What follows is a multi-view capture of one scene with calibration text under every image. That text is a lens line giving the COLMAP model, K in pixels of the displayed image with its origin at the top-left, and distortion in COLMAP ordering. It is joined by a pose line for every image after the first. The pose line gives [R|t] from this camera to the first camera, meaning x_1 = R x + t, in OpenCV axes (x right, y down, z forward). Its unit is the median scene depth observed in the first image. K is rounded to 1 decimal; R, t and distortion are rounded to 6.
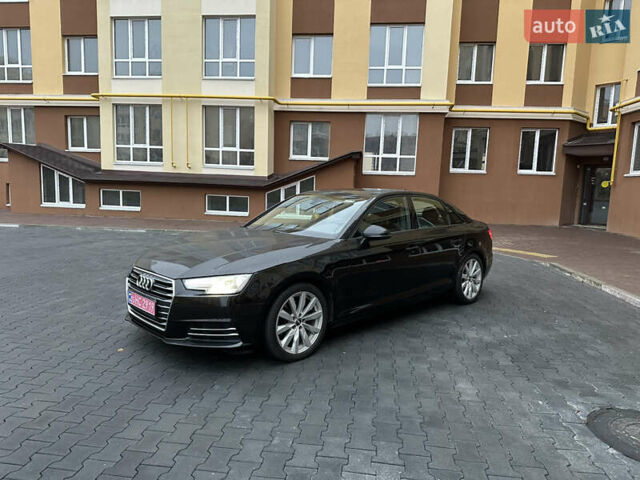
lens RADIAL K [[441.8, 0, 322.6], [0, 441.8, 242.3], [0, 0, 1]] dist [0.052816, -0.074084]
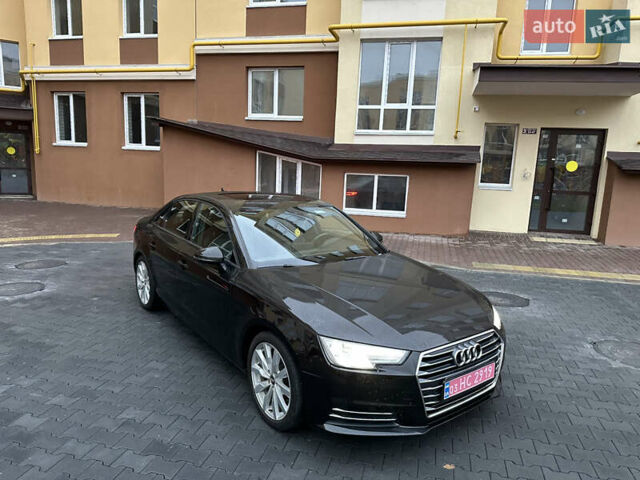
lens RADIAL K [[441.8, 0, 318.9], [0, 441.8, 246.1], [0, 0, 1]] dist [0.052816, -0.074084]
pose [[0.135031, -0.200166, 0.970412, -0.265118], [0.089569, 0.977838, 0.189234, -0.060336], [-0.986785, 0.061367, 0.149967, 0.261569]]
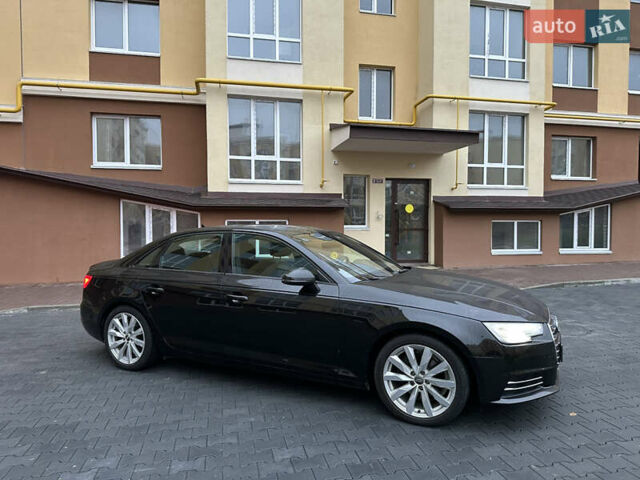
lens RADIAL K [[441.8, 0, 317.3], [0, 441.8, 243.1], [0, 0, 1]] dist [0.052816, -0.074084]
pose [[-0.326890, -0.060135, 0.943147, -0.264466], [0.112101, 0.988461, 0.101877, -0.056234], [-0.938390, 0.139030, -0.316377, 0.412355]]
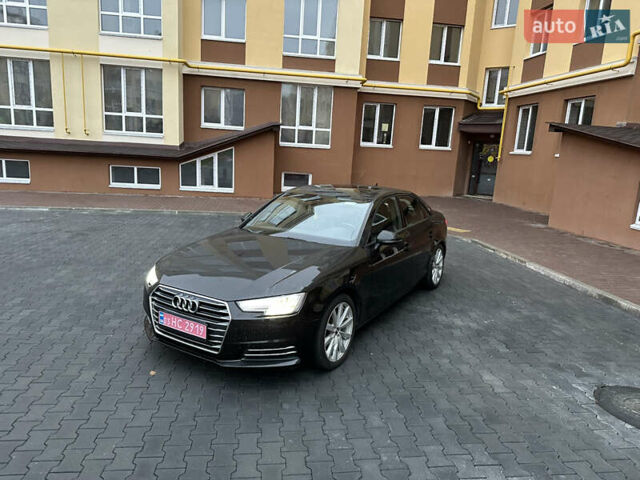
lens RADIAL K [[441.8, 0, 318.1], [0, 441.8, 238.1], [0, 0, 1]] dist [0.052816, -0.074084]
pose [[0.969319, -0.029822, 0.243991, -0.081239], [0.010397, 0.996699, 0.080520, -0.029222], [-0.245587, -0.075513, 0.966429, 0.002688]]
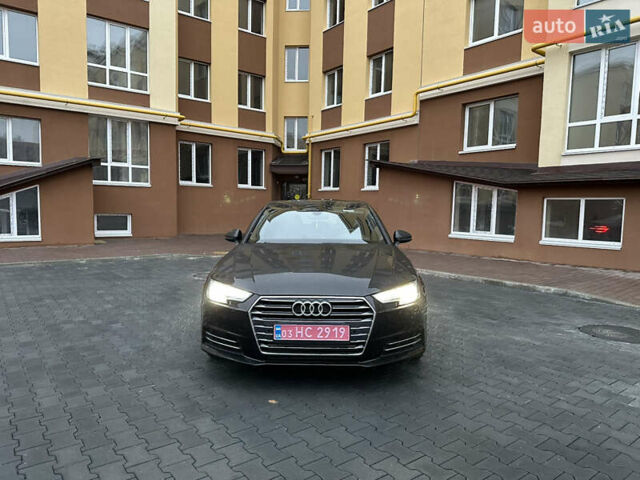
lens RADIAL K [[441.8, 0, 317.7], [0, 441.8, 244.5], [0, 0, 1]] dist [0.052816, -0.074084]
pose [[0.714405, -0.077150, 0.695466, -0.225308], [0.094055, 0.995471, 0.013814, -0.010064], [-0.693382, 0.055543, 0.718426, 0.087252]]
